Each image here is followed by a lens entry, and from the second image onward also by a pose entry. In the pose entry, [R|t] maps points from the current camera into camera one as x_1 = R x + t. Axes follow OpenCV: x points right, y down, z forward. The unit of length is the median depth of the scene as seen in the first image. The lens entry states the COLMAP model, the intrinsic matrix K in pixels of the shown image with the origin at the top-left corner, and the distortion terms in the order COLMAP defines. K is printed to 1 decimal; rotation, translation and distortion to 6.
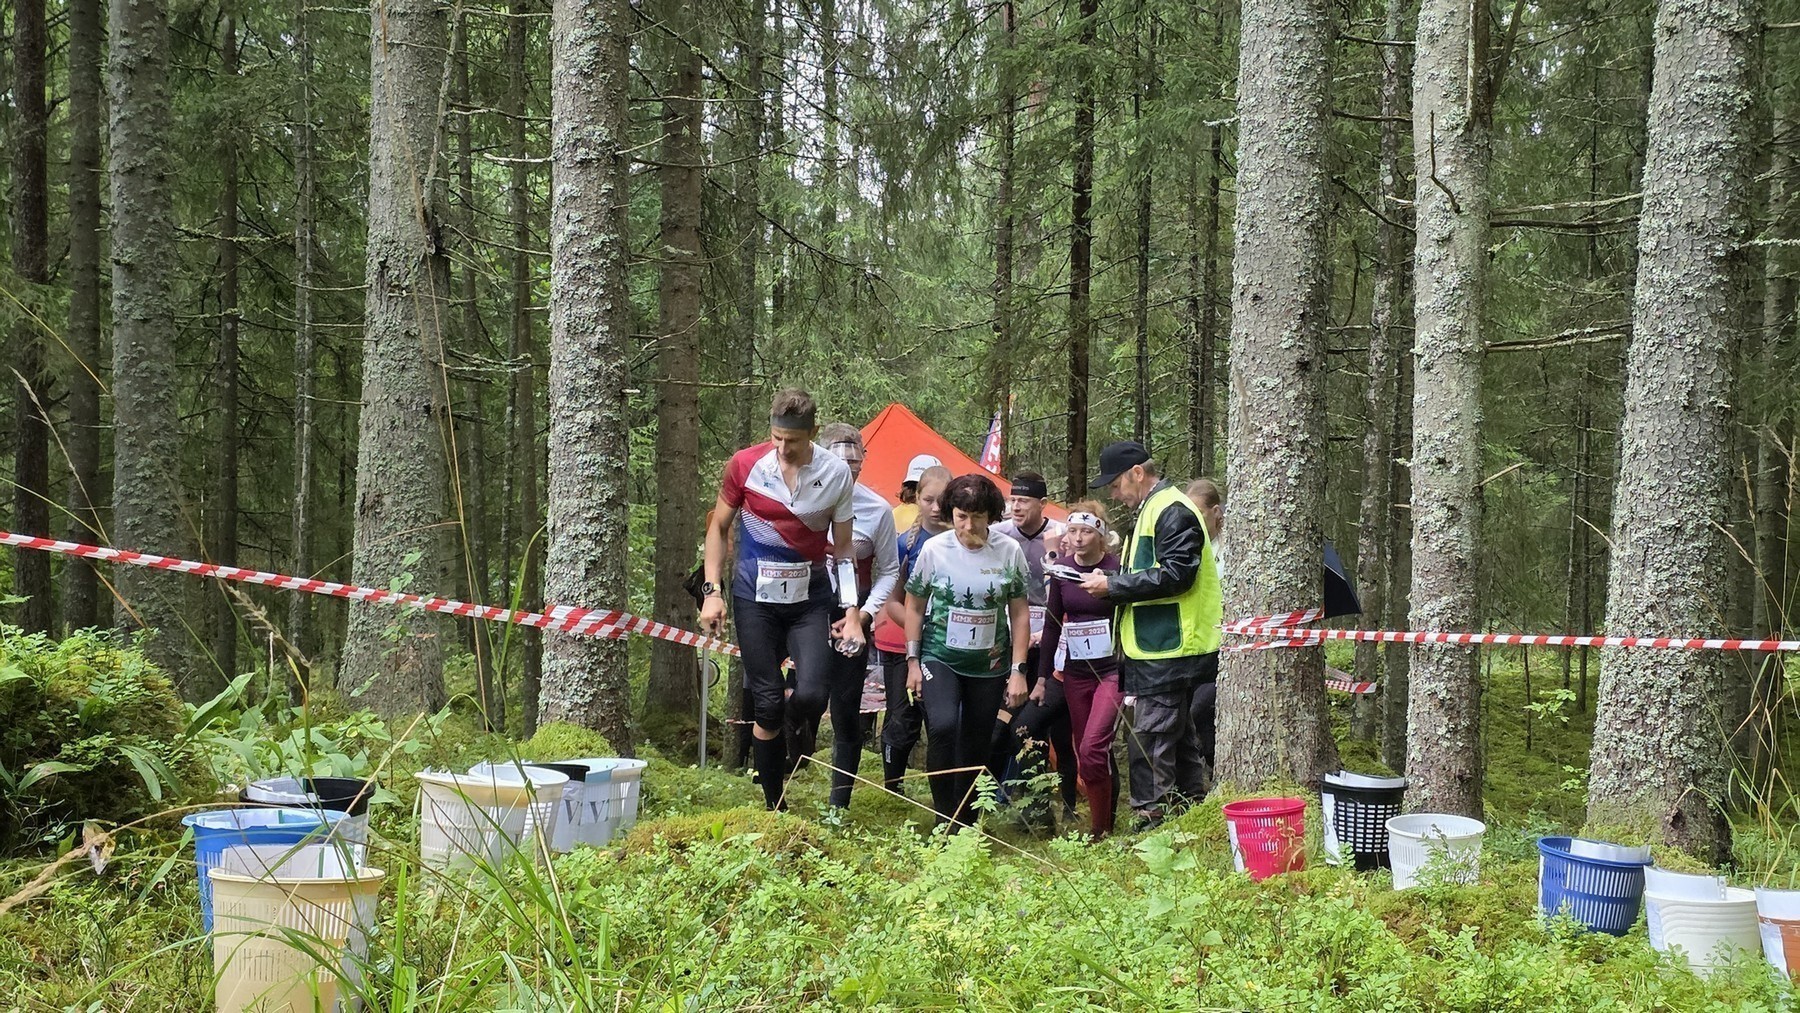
lens RADIAL K [[2386.8, 0, 908.1], [0, 2386.8, 508.6], [0, 0, 1]] dist [0.176803, -0.539144]
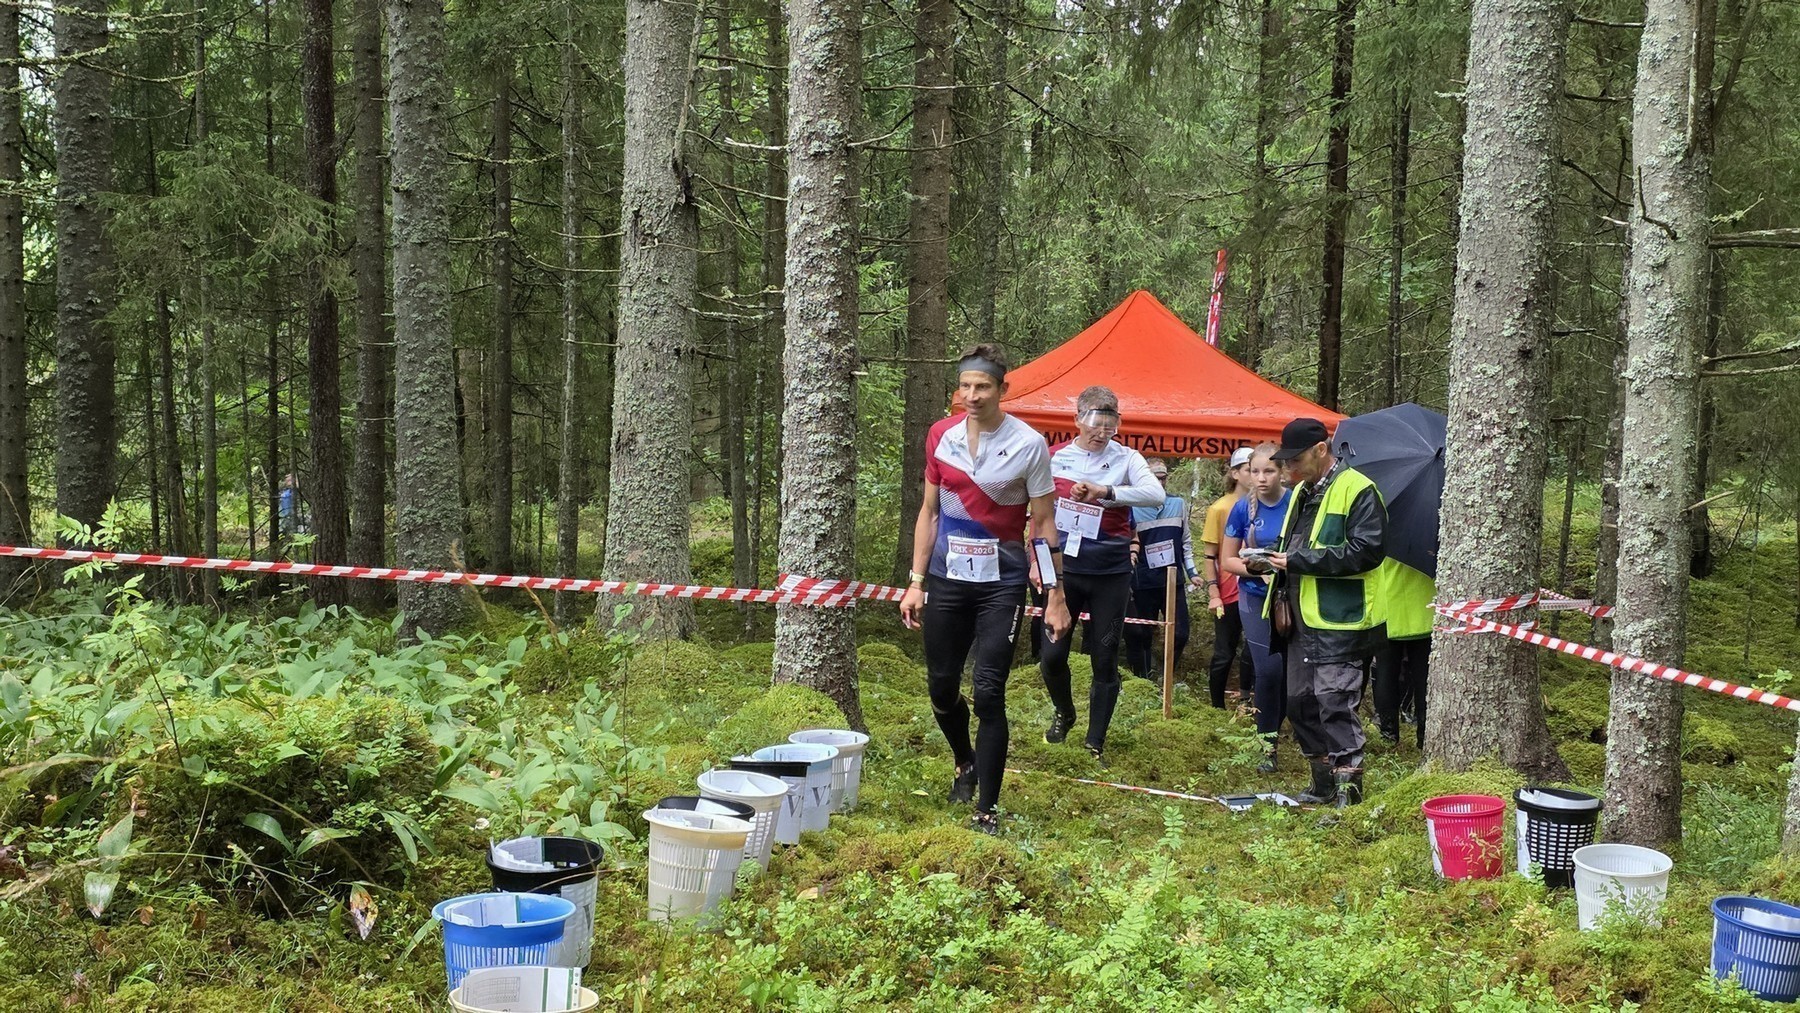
lens RADIAL K [[2380.1, 0, 854.2], [0, 2380.1, 506.2], [0, 0, 1]] dist [0.175911, -0.517787]
pose [[0.991034, 0.018651, -0.132300, 0.021123], [-0.007855, 0.996630, 0.081657, -0.076474], [0.133377, -0.079885, 0.987841, -0.036991]]
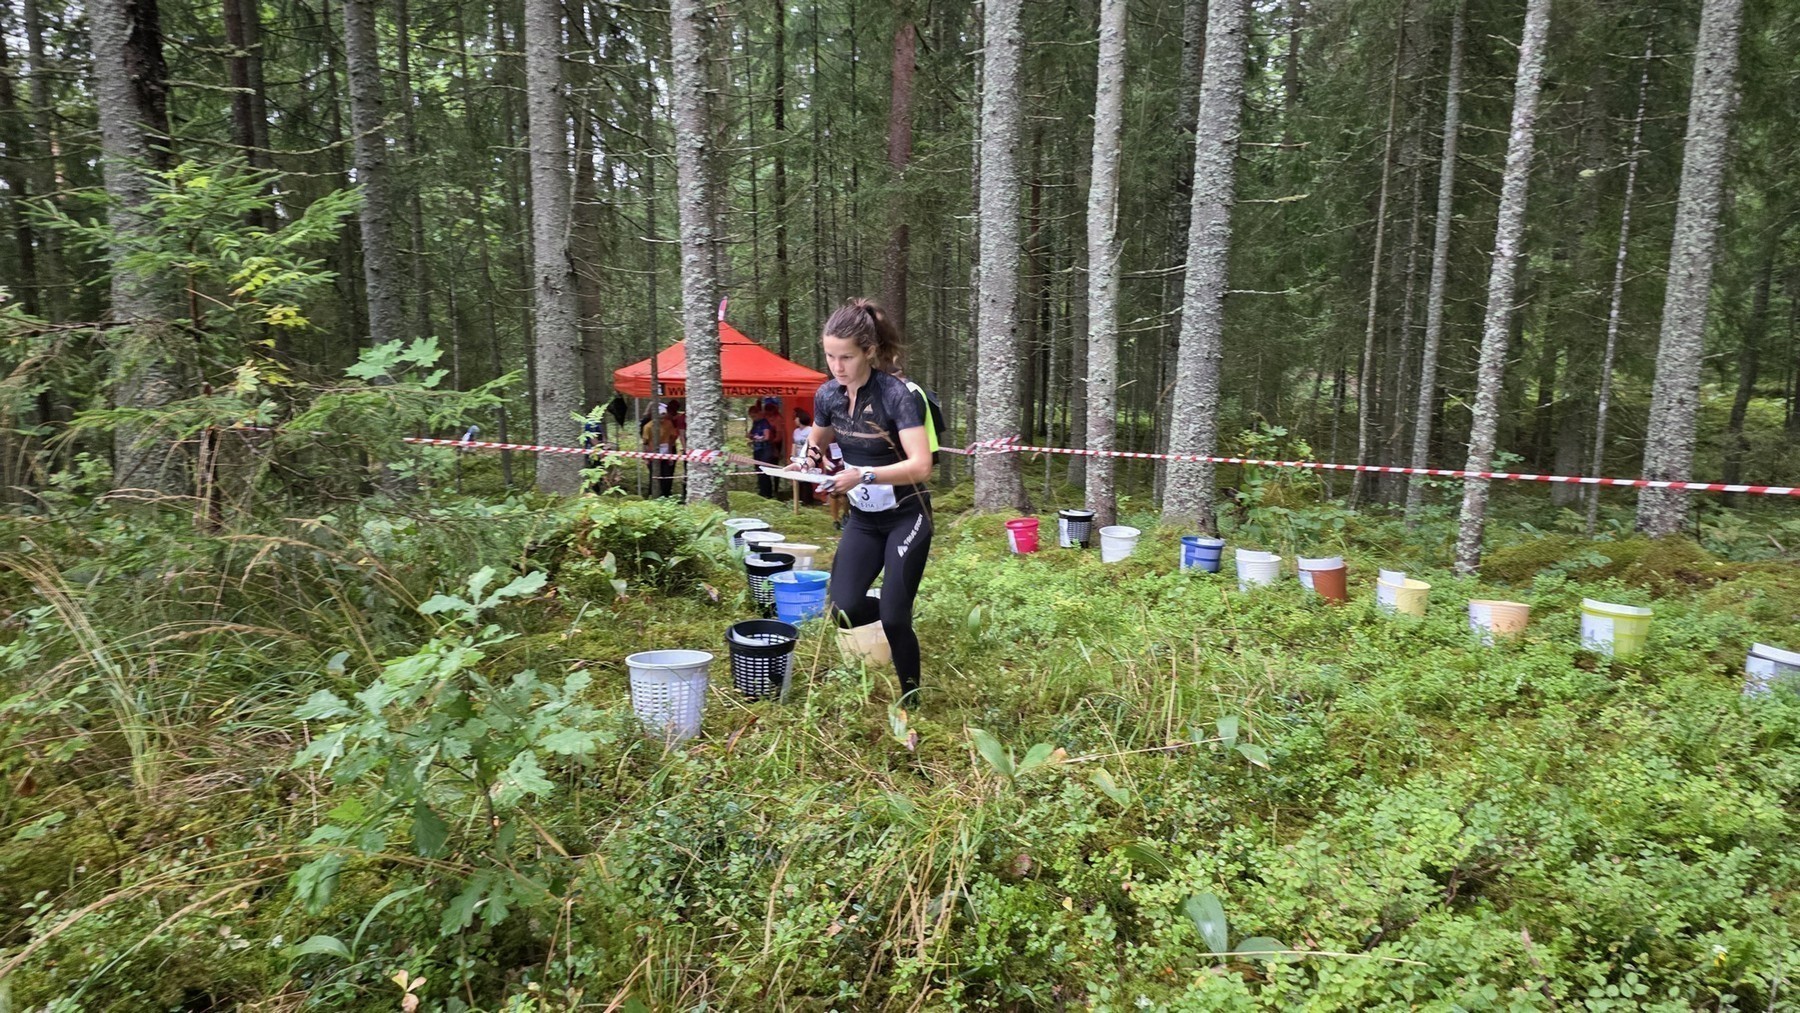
lens RADIAL K [[1226.3, 0, 891.3], [0, 1226.3, 493.7], [0, 0, 1]] dist [0.062370, -0.075855]
pose [[0.974648, -0.053428, 0.217273, -0.219726], [0.027605, 0.992366, 0.120196, -0.051016], [-0.222036, -0.111151, 0.968682, -0.137962]]
